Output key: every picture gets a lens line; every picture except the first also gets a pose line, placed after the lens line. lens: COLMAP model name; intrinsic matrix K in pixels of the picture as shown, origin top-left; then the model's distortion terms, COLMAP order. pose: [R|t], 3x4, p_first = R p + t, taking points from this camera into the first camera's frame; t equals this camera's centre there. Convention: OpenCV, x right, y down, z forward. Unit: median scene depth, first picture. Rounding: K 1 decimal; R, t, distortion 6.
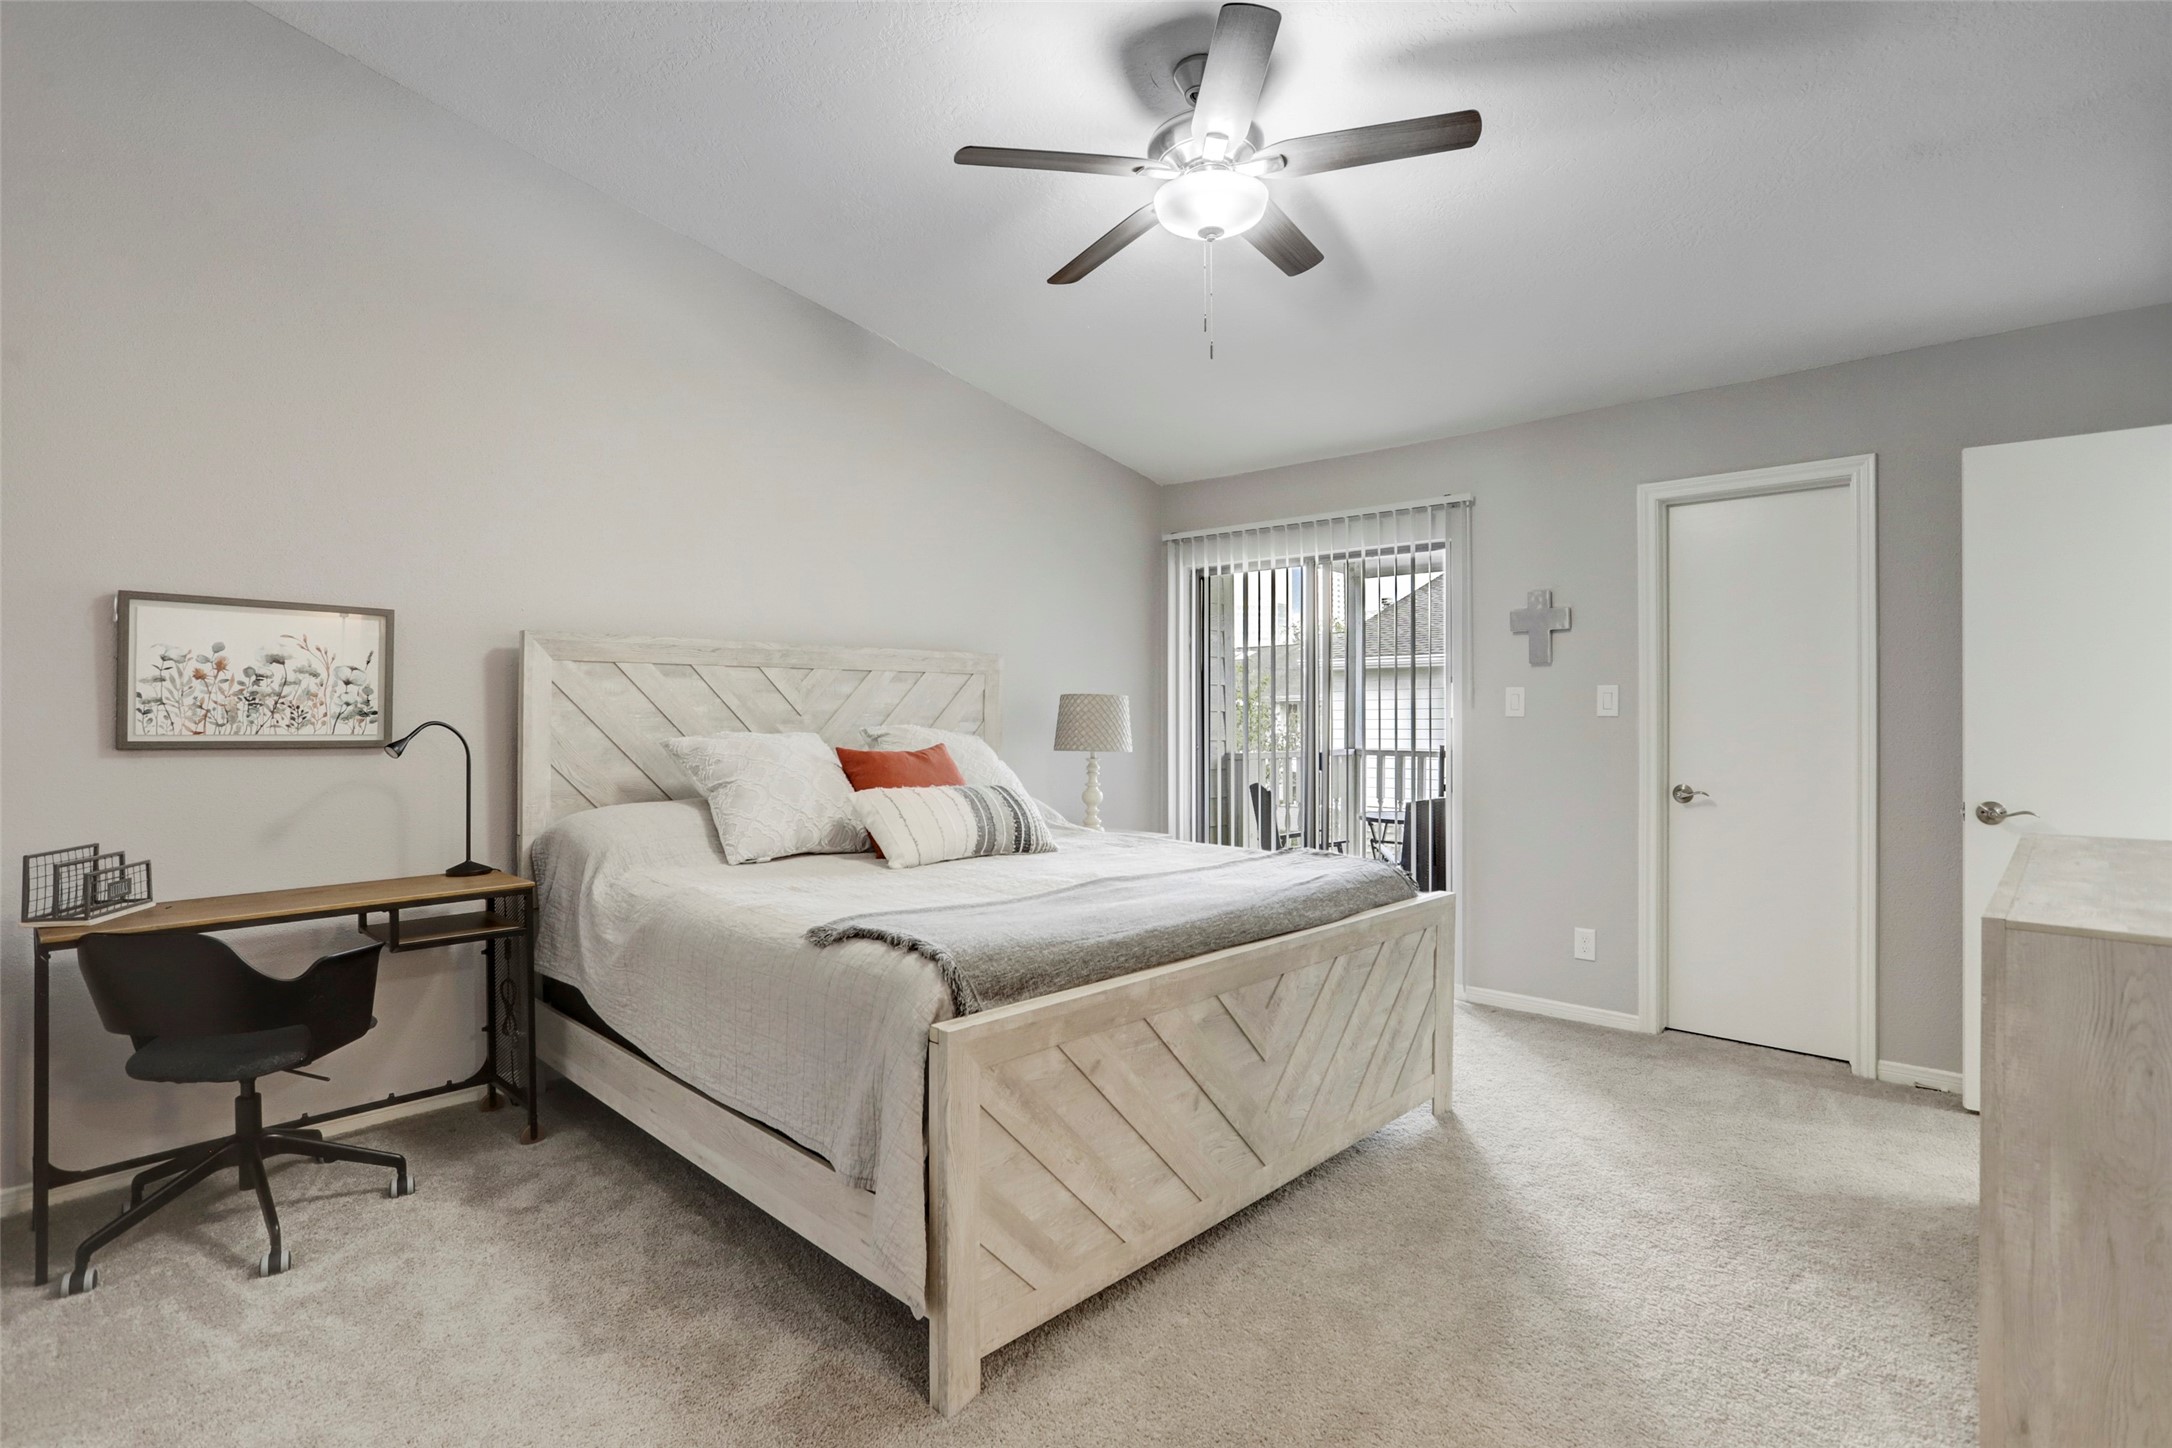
lens RADIAL K [[1098.7, 0, 997.7], [0, 1098.7, 718.8], [0, 0, 1]] dist [-0.045899, 0.025554]
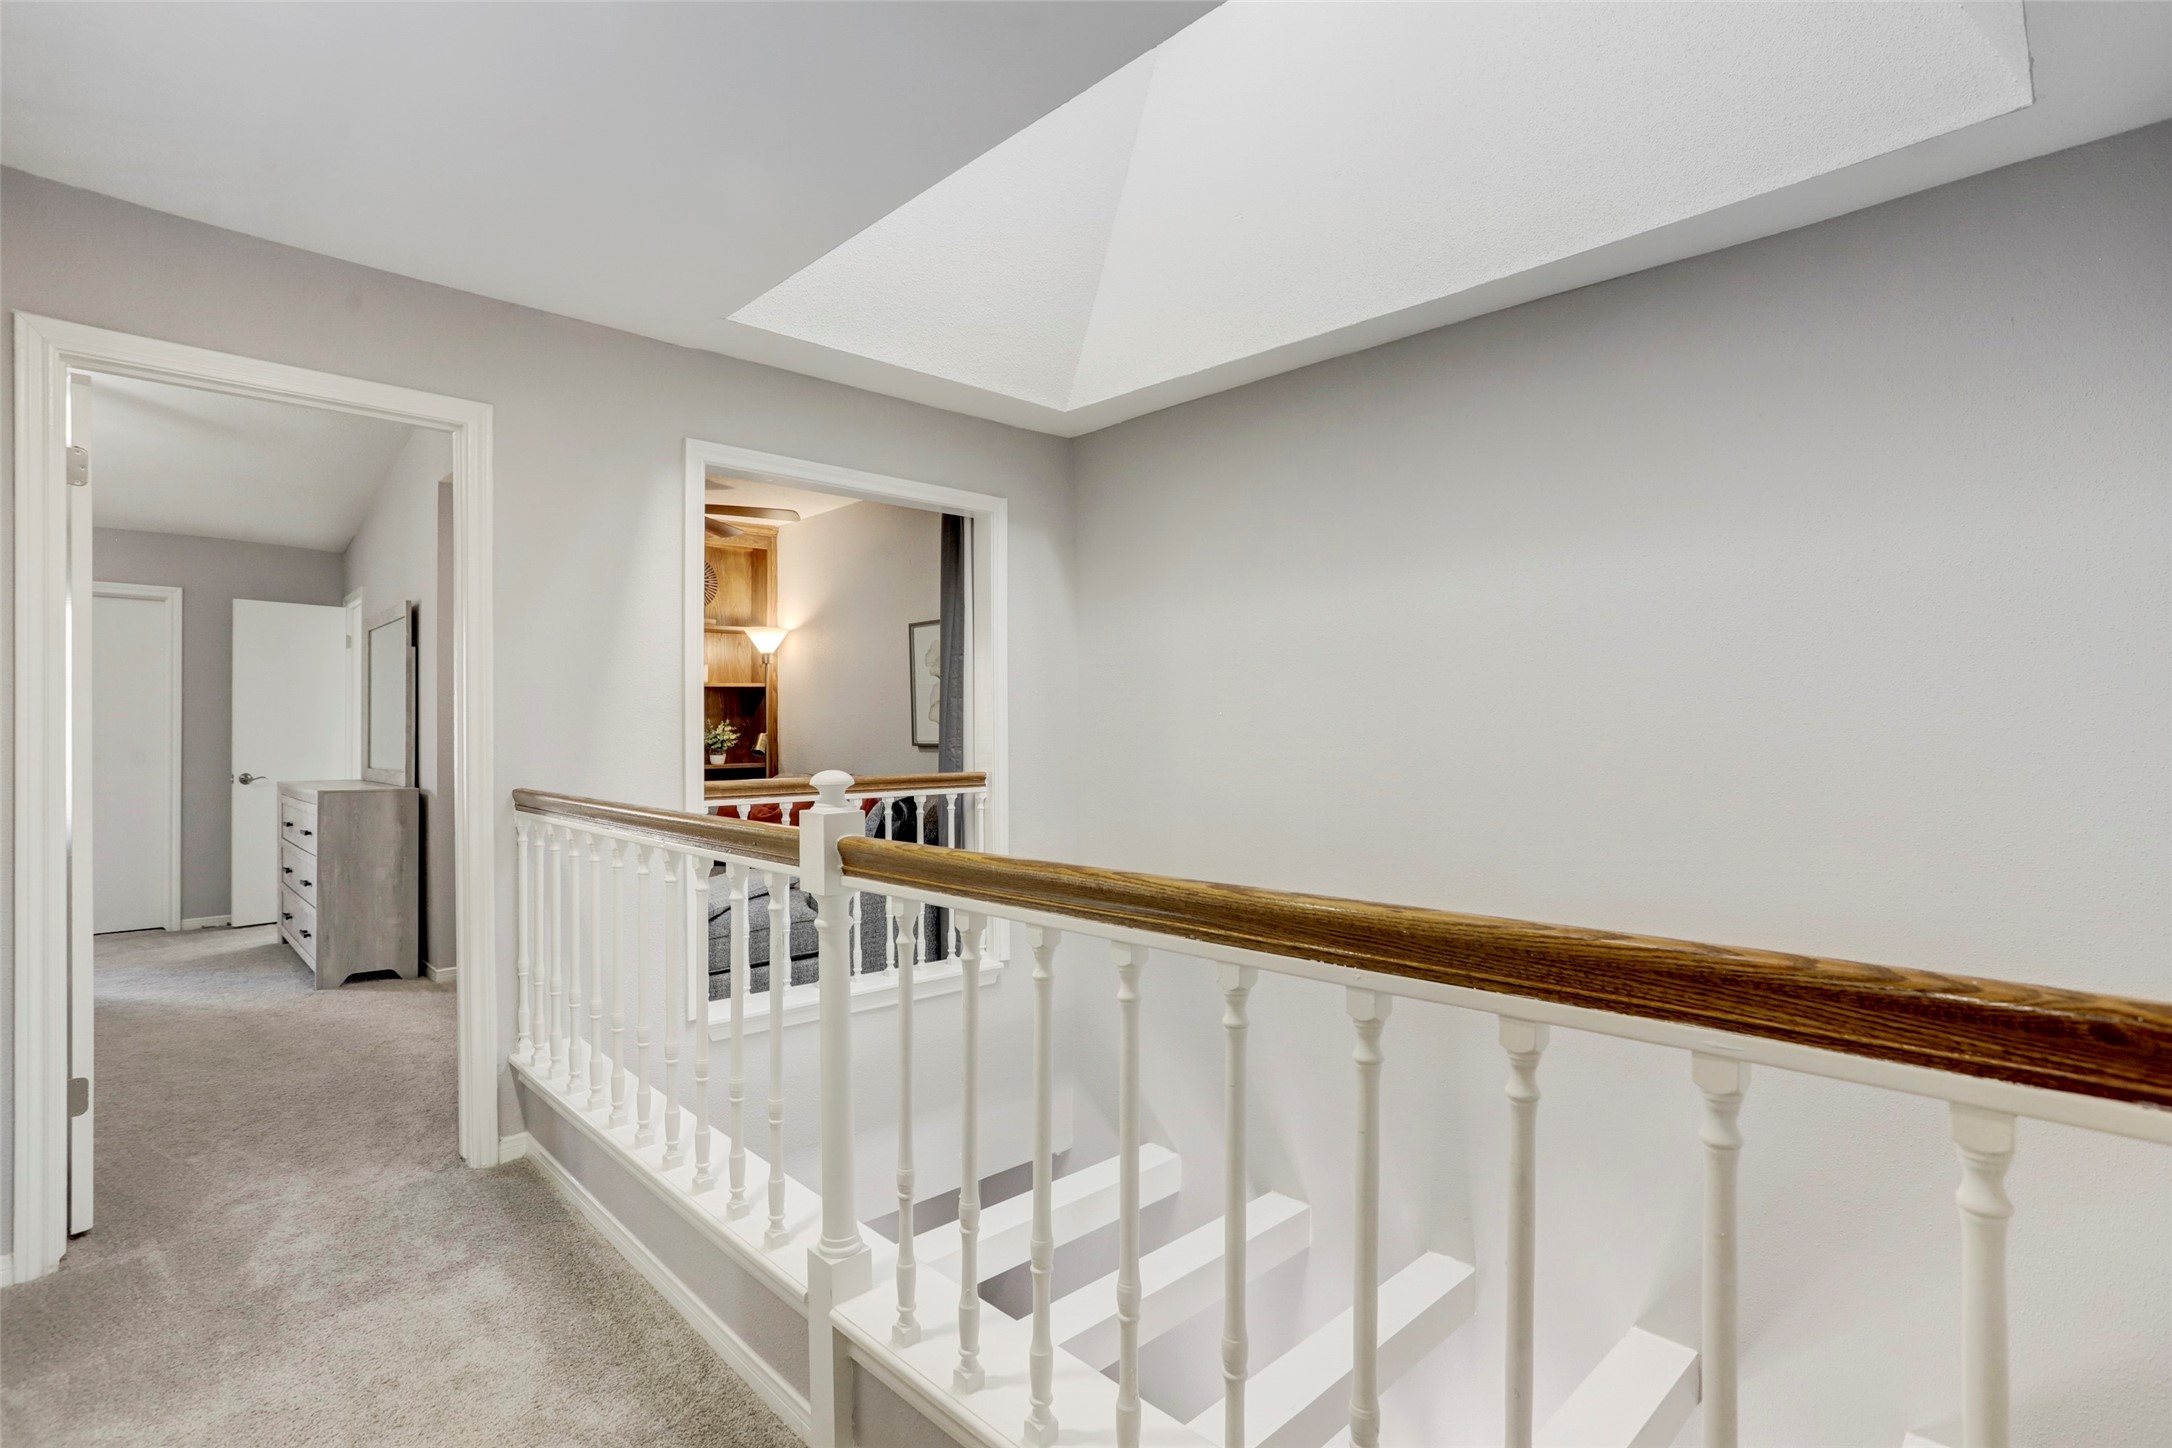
lens RADIAL K [[1050.6, 0, 1086.0], [0, 1050.6, 724.0], [0, 0, 1]] dist [-0.045179, 0.020732]
pose [[0.032929, 0.009945, 0.999408, -1.028078], [0.003005, 0.999945, -0.010050, 0.008081], [-0.999453, 0.003334, 0.032897, -0.693995]]
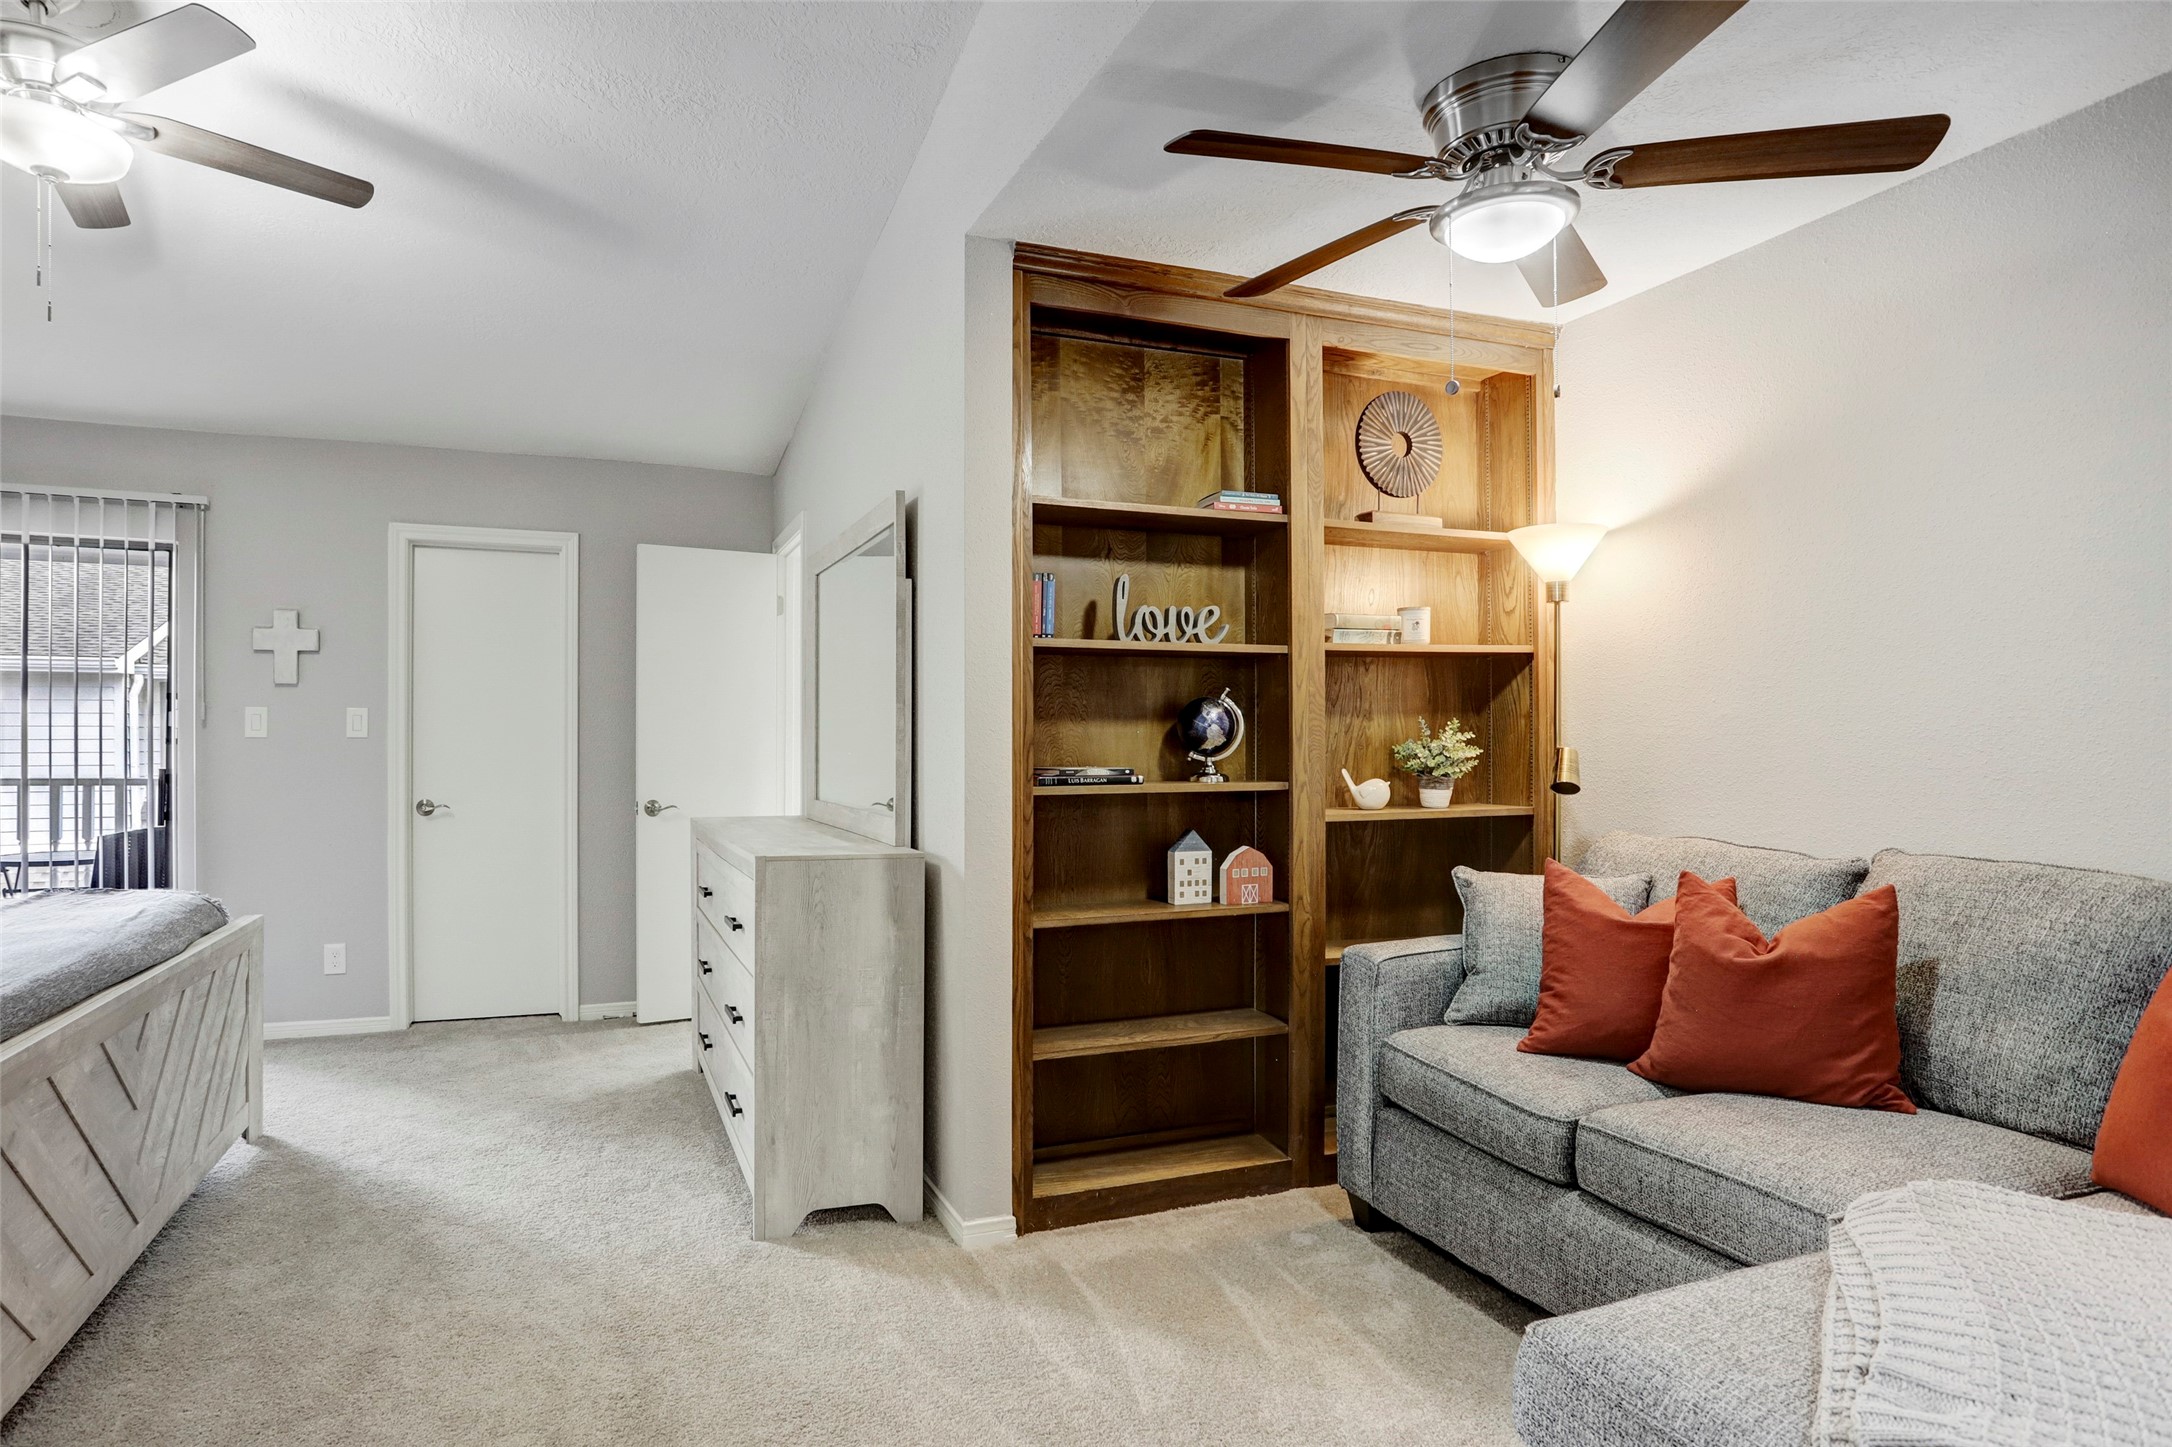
lens RADIAL K [[1186.0, 0, 1041.0], [0, 1186.0, 738.4], [0, 0, 1]] dist [-0.071408, 0.056044]
pose [[0.399026, 0.004654, 0.916928, -0.291111], [-0.002141, 0.999989, -0.004144, 0.002363], [-0.916937, -0.000309, 0.399032, -0.075250]]
